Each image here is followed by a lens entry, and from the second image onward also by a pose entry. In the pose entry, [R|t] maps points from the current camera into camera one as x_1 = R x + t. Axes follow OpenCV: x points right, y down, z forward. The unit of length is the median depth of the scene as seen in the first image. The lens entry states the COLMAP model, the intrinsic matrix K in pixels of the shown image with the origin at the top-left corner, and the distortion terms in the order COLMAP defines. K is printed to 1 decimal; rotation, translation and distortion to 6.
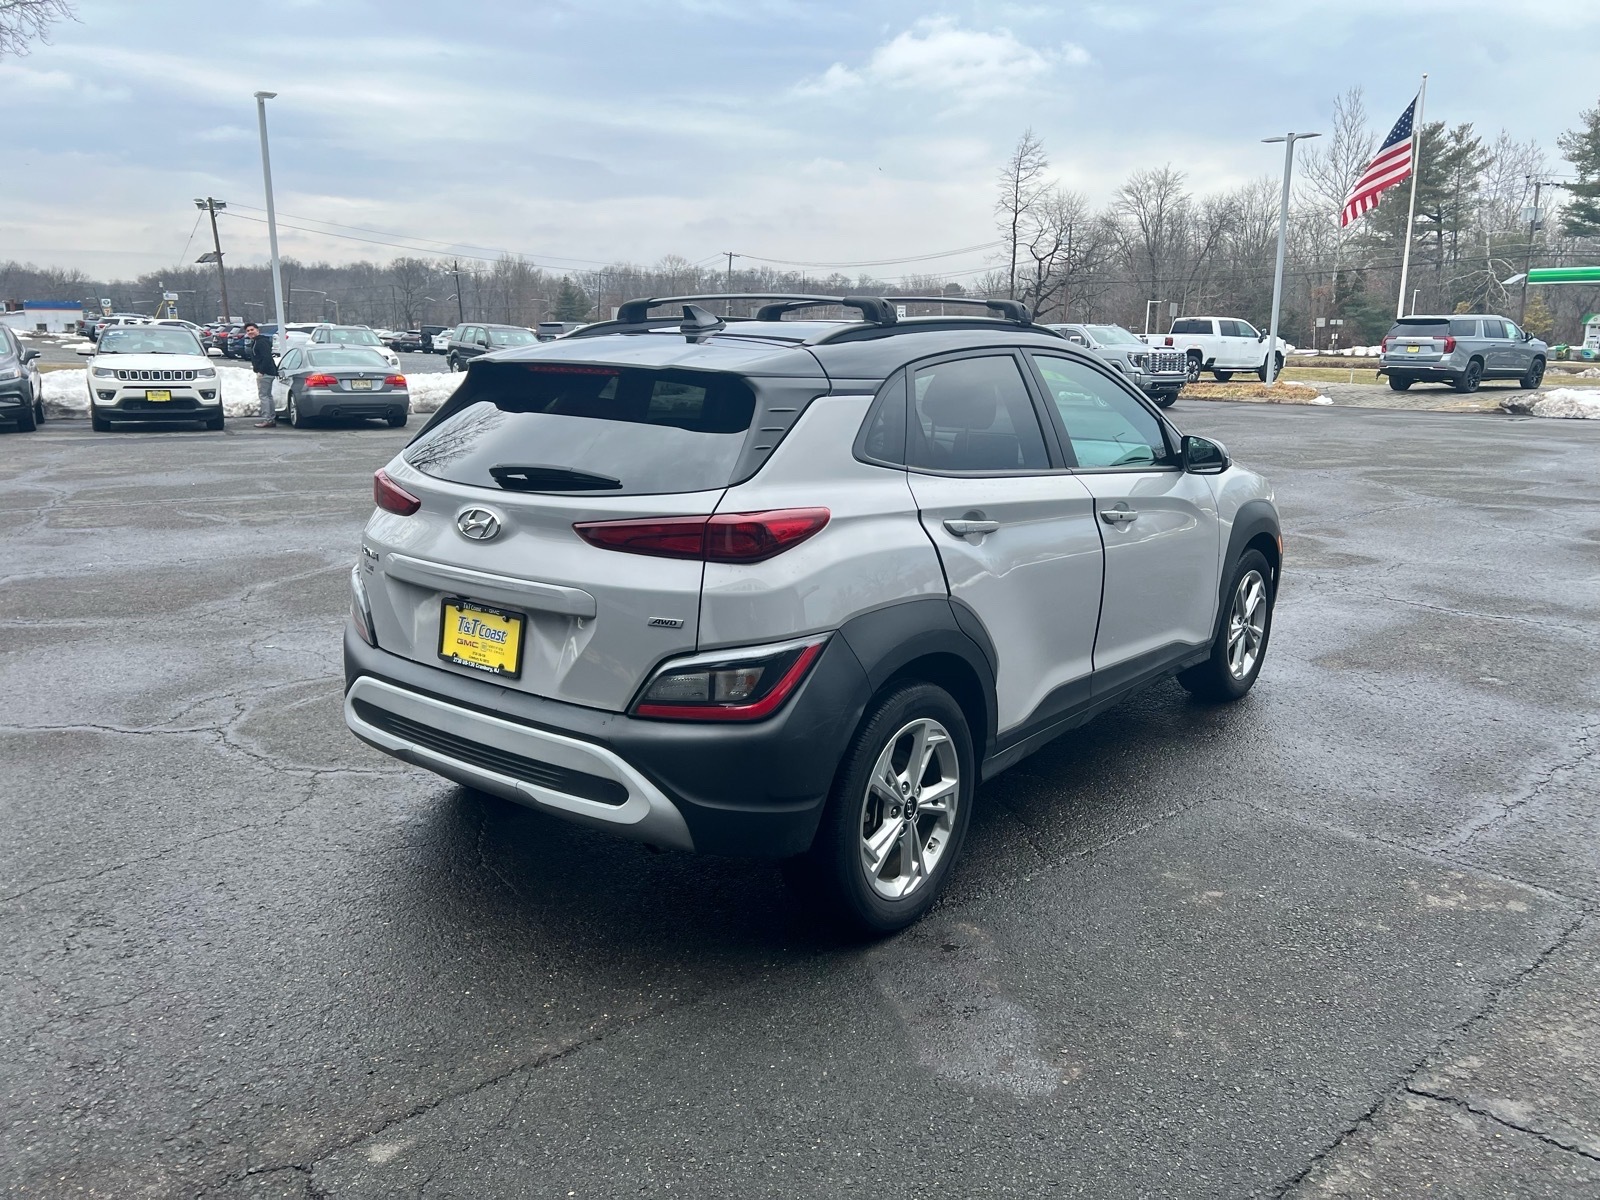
lens RADIAL K [[1212.4, 0, 808.2], [0, 1212.4, 591.8], [0, 0, 1]] dist [0.046842, -0.052824]
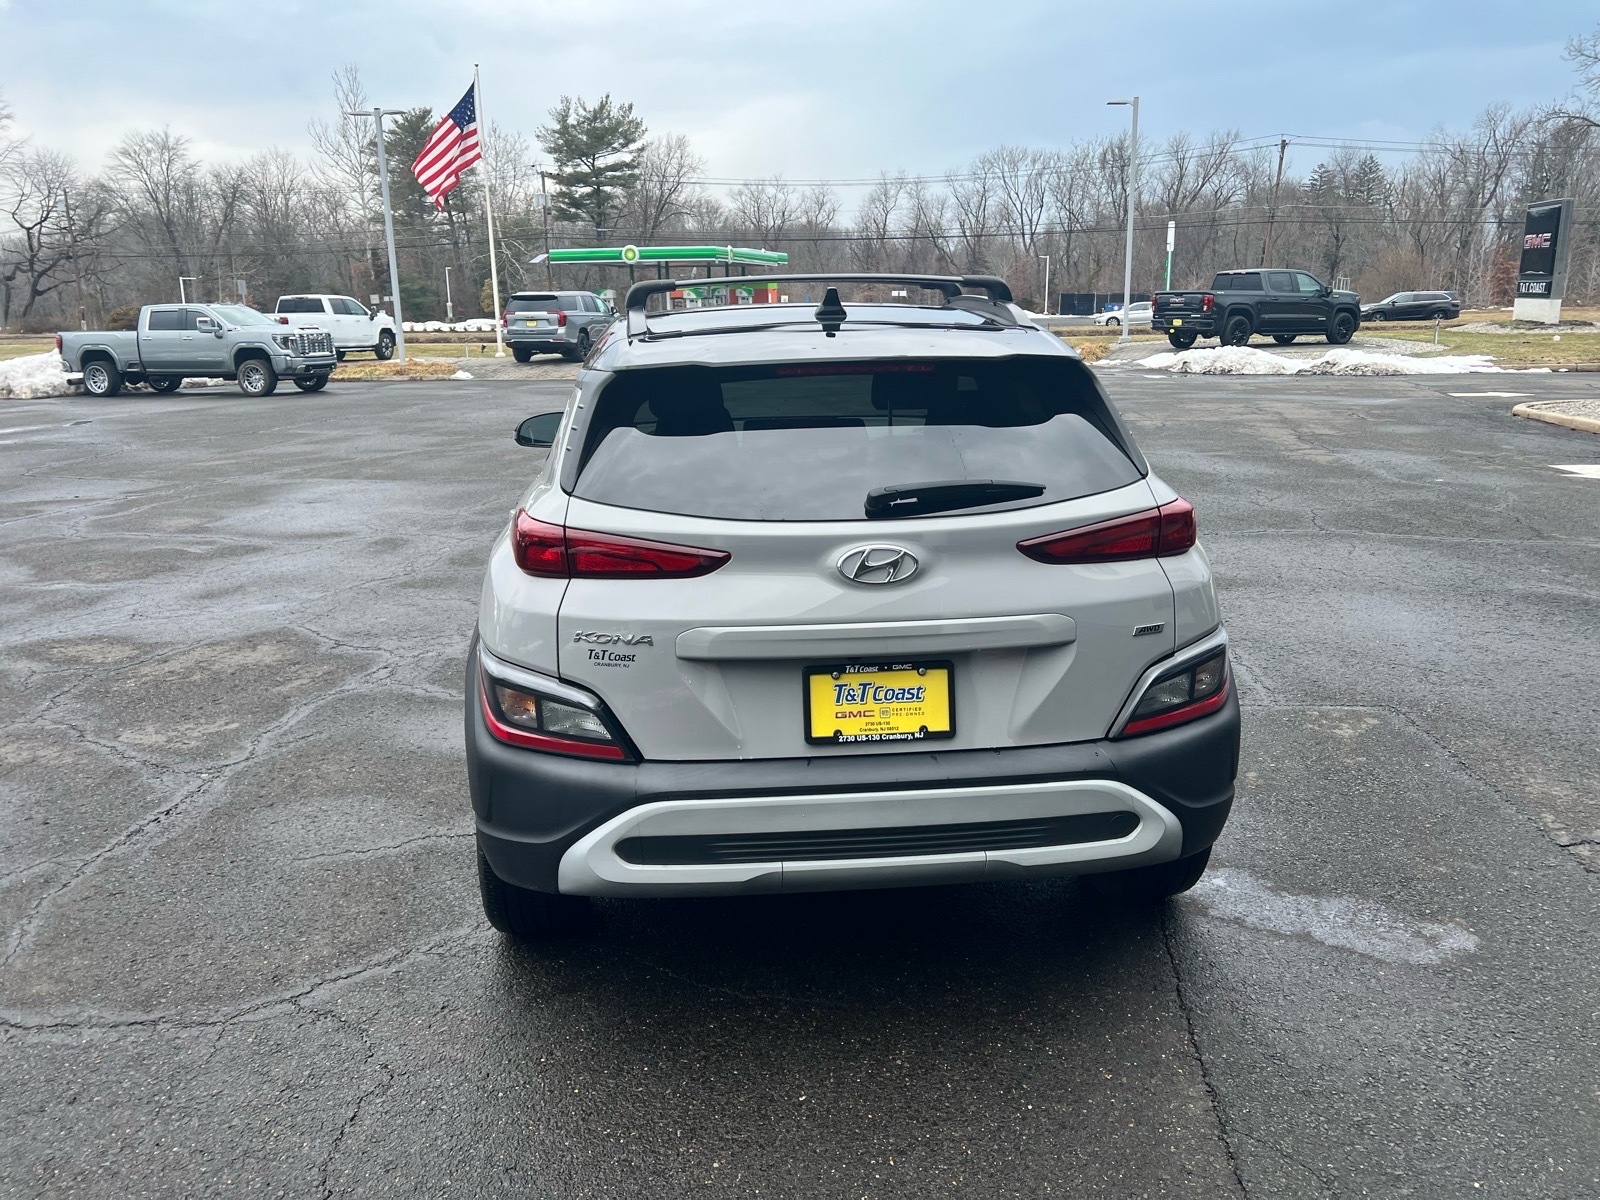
lens RADIAL K [[1212.4, 0, 807.2], [0, 1212.4, 606.0], [0, 0, 1]] dist [0.046842, -0.052824]
pose [[0.728221, -0.183750, 0.660250, -0.074284], [0.164652, 0.982079, 0.091714, -0.009708], [-0.665270, 0.041923, 0.745425, 0.038230]]
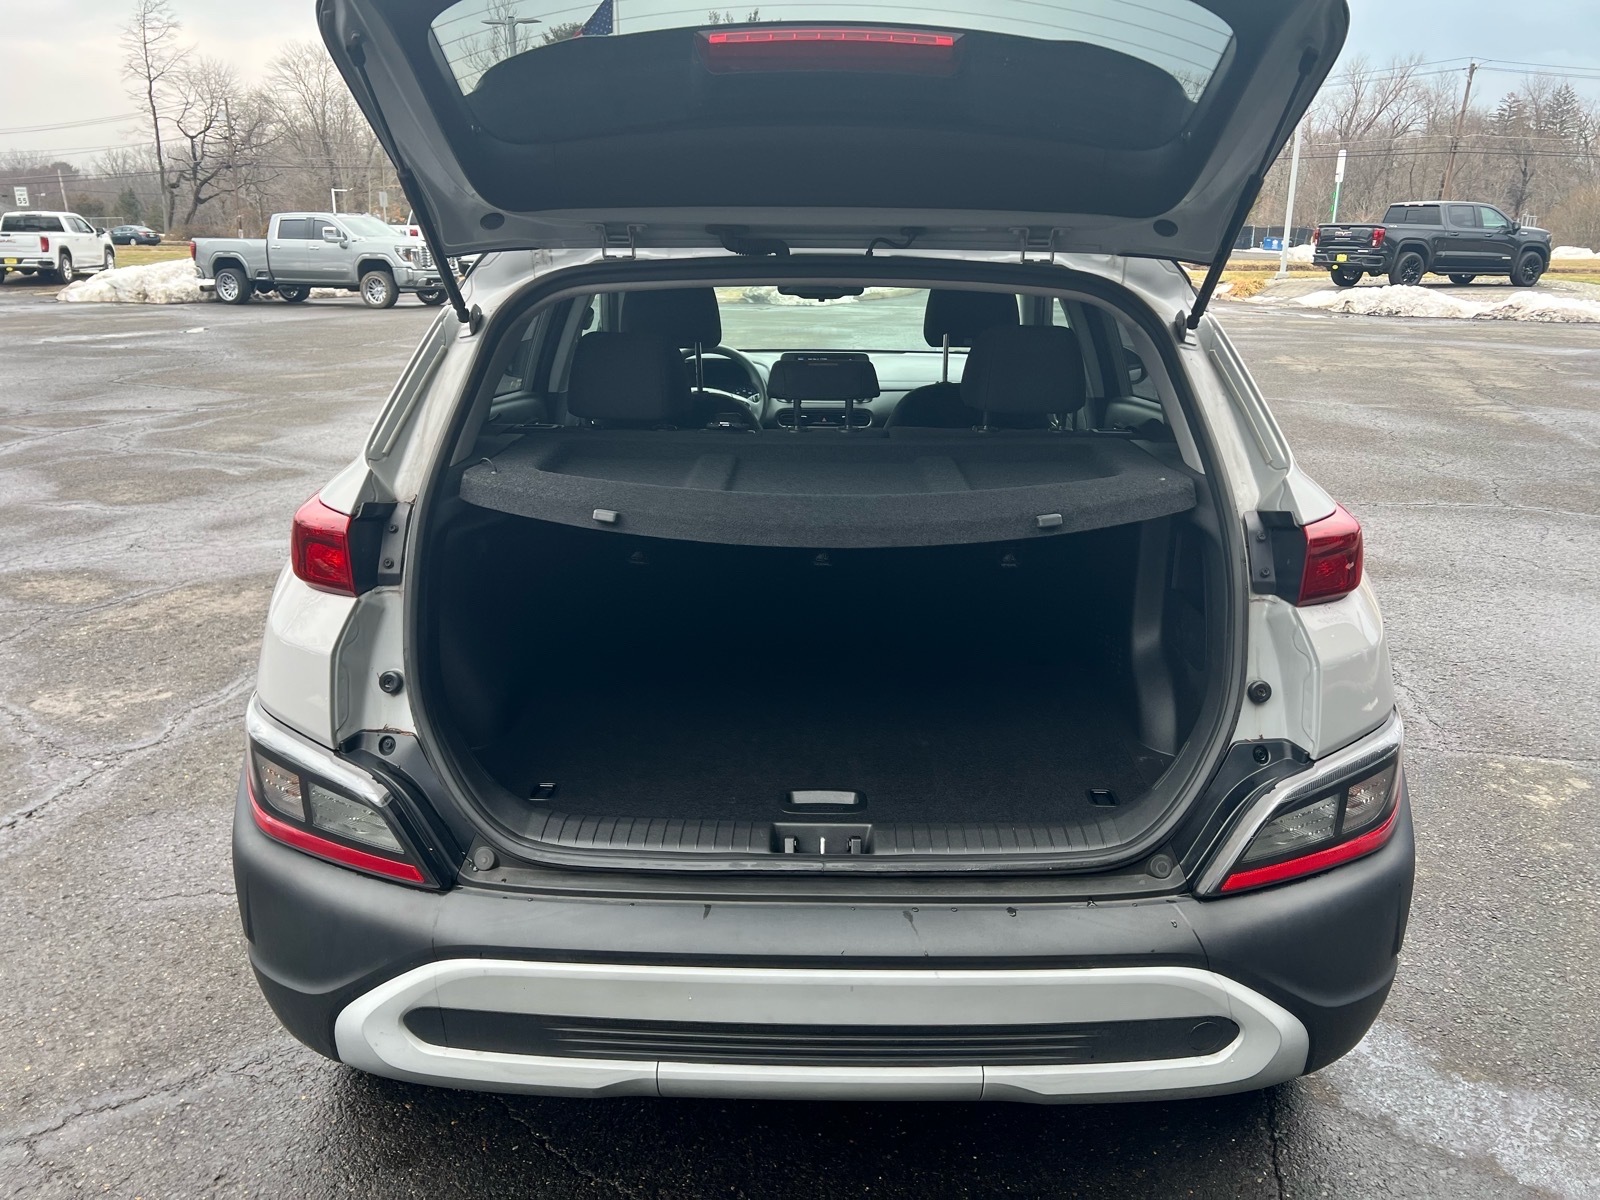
lens RADIAL K [[1212.4, 0, 819.4], [0, 1212.4, 588.1], [0, 0, 1]] dist [0.046842, -0.052824]
pose [[0.795631, -0.172110, 0.580819, -0.049190], [0.125208, 0.984809, 0.120306, -0.010833], [-0.592701, -0.022996, 0.805094, 0.053392]]
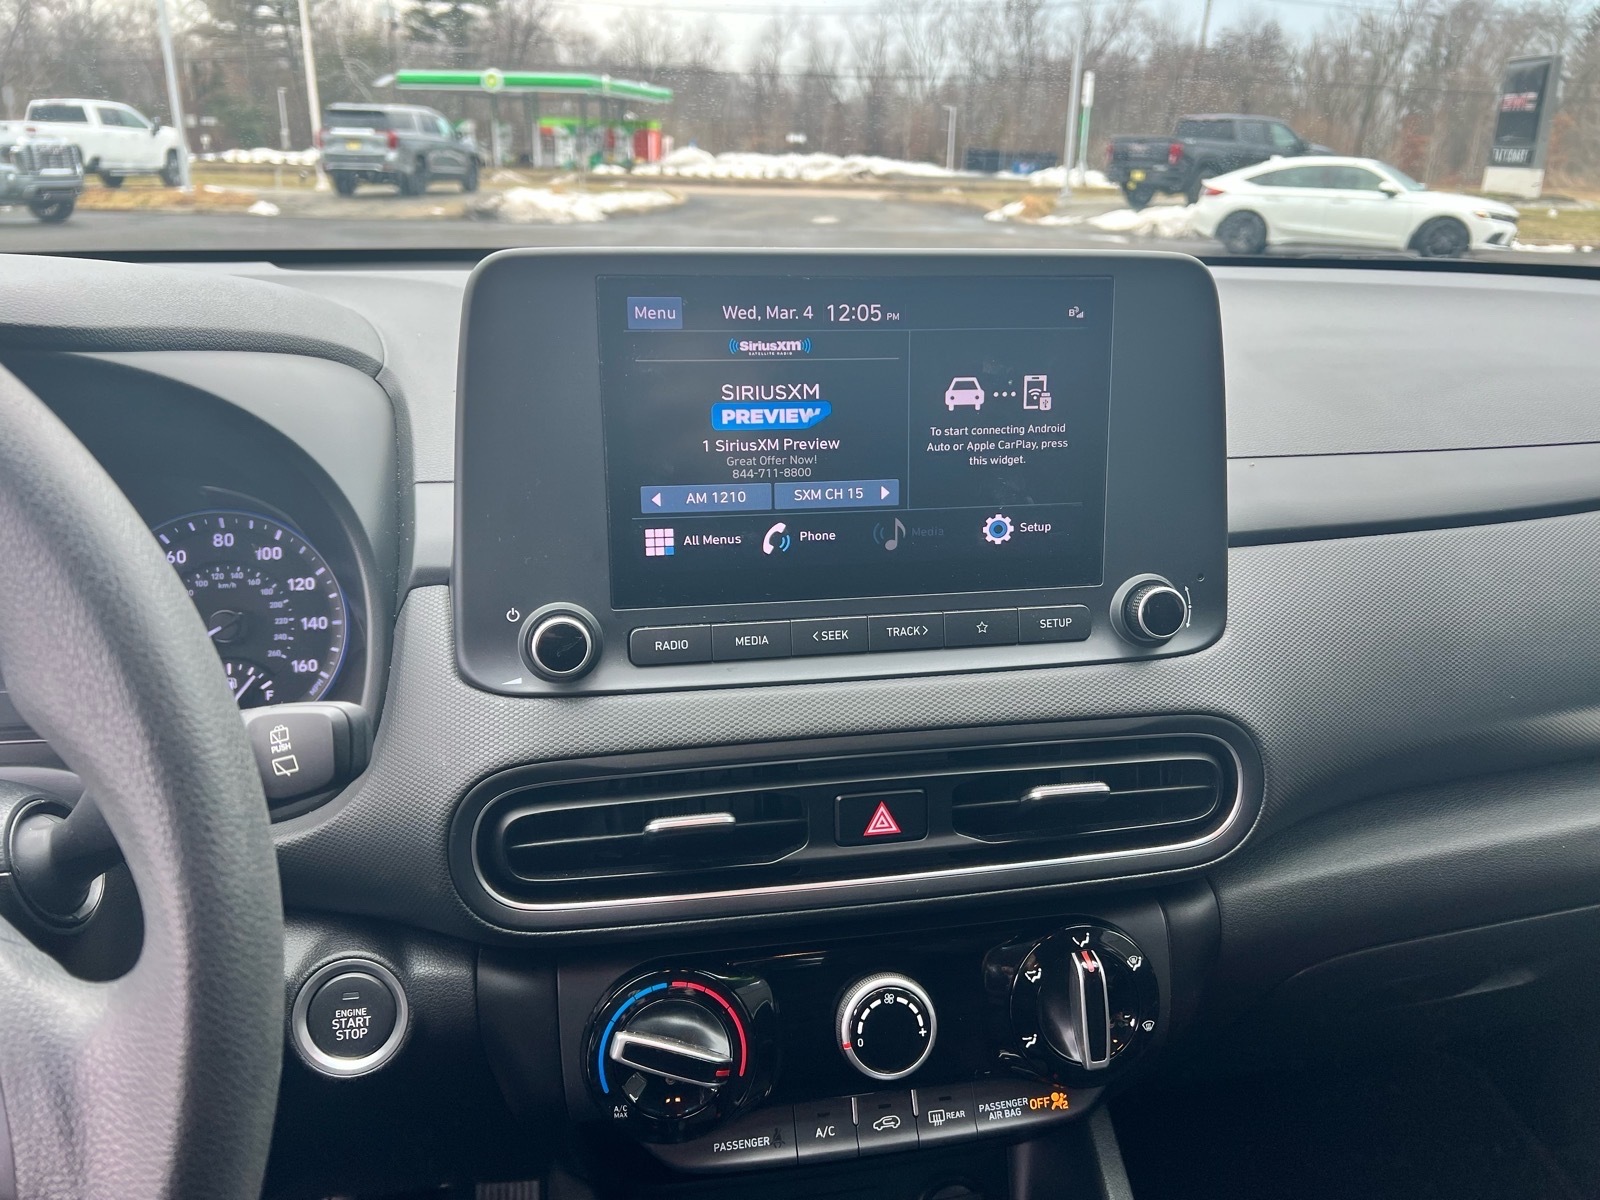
lens RADIAL K [[1212.4, 0, 816.5], [0, 1212.4, 599.1], [0, 0, 1]] dist [0.046842, -0.052824]
pose [[0.658852, -0.248069, 0.710194, 0.011852], [0.139800, 0.967995, 0.208425, -0.018593], [-0.739169, -0.038037, 0.672446, 0.137559]]
